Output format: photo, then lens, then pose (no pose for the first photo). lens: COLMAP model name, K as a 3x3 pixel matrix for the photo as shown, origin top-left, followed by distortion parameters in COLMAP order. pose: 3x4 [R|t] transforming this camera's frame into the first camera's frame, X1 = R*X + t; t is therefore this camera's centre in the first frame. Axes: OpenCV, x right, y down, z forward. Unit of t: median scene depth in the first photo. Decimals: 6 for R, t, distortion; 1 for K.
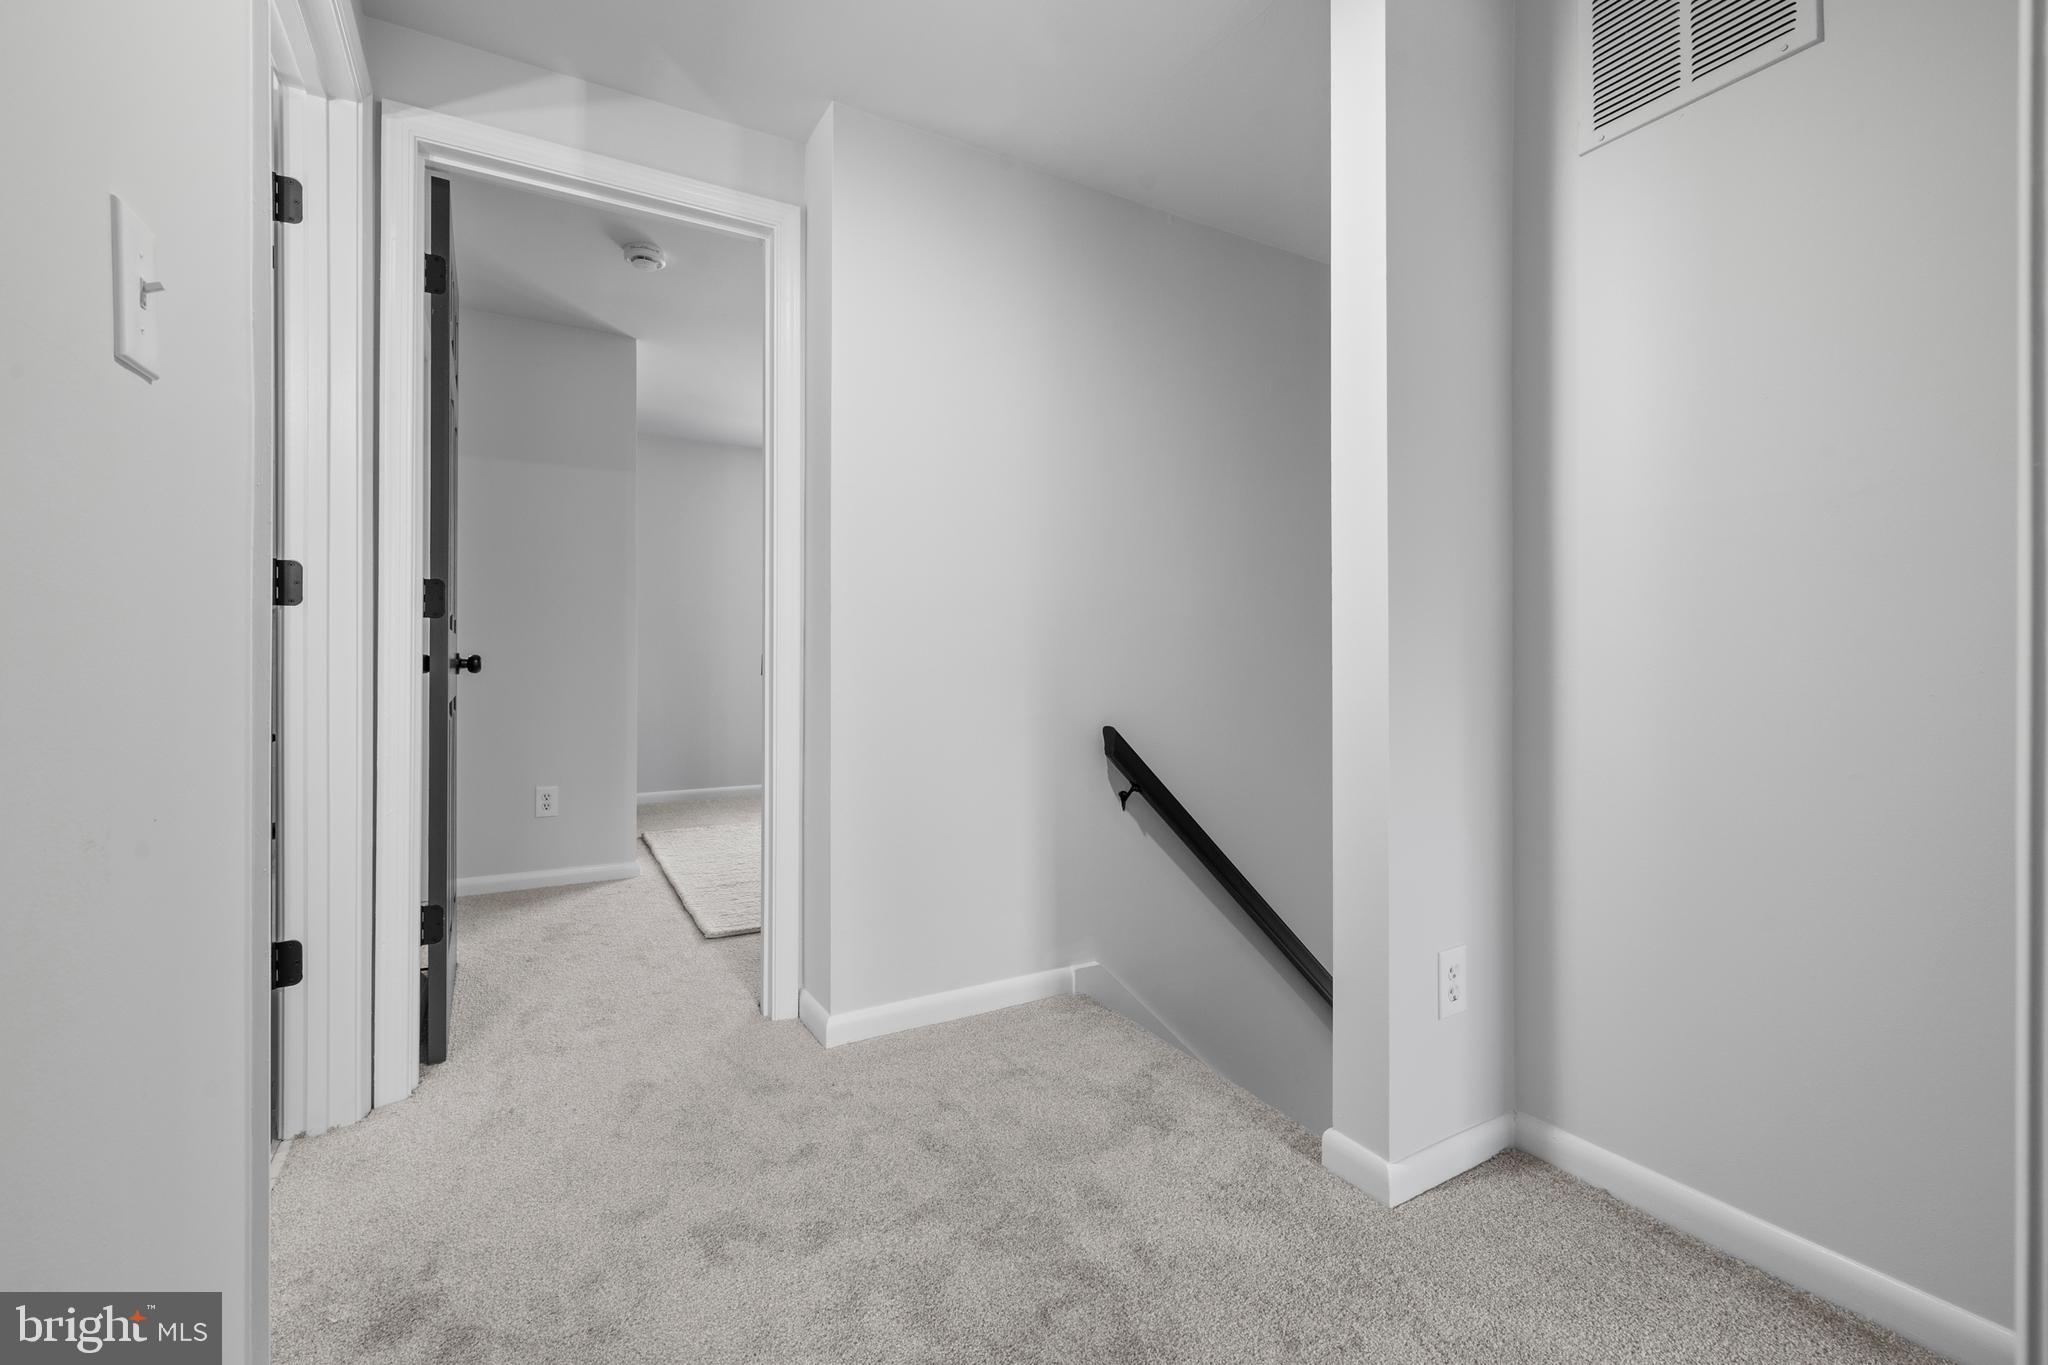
lens RADIAL K [[873.6, 0, 1022.3], [0, 873.6, 661.8], [0, 0, 1]] dist [-0.001758, 0.000714]
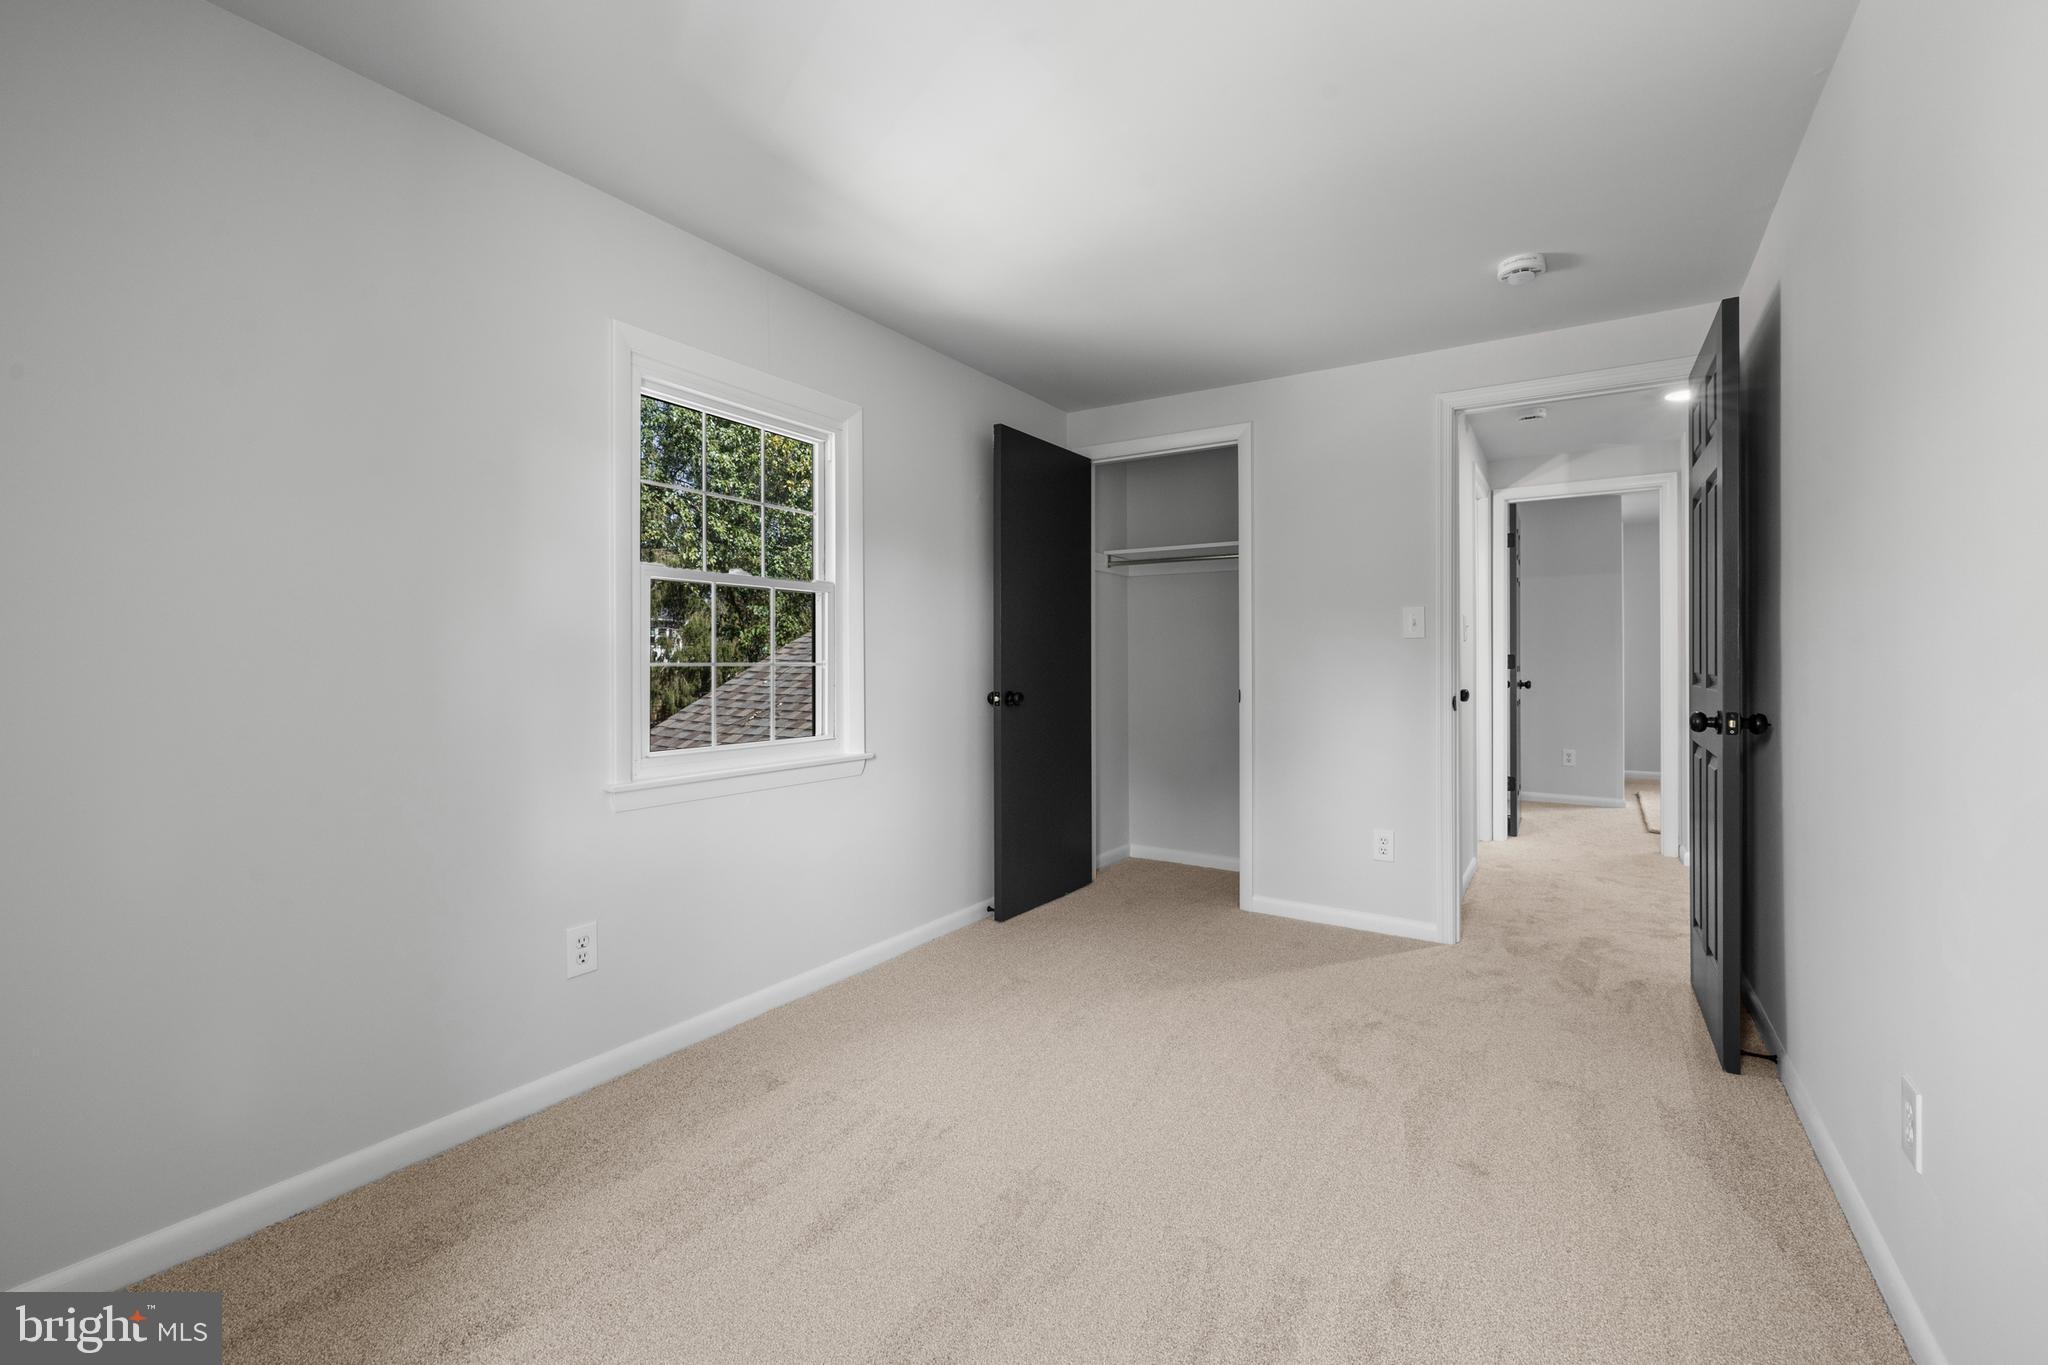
lens RADIAL K [[873.6, 0, 1027.9], [0, 873.6, 671.5], [0, 0, 1]] dist [-0.001758, 0.000714]
pose [[0.456270, -0.008608, -0.889800, 0.979458], [0.001685, 0.999960, -0.008810, -0.017069], [0.889840, 0.002521, 0.456266, -1.463785]]
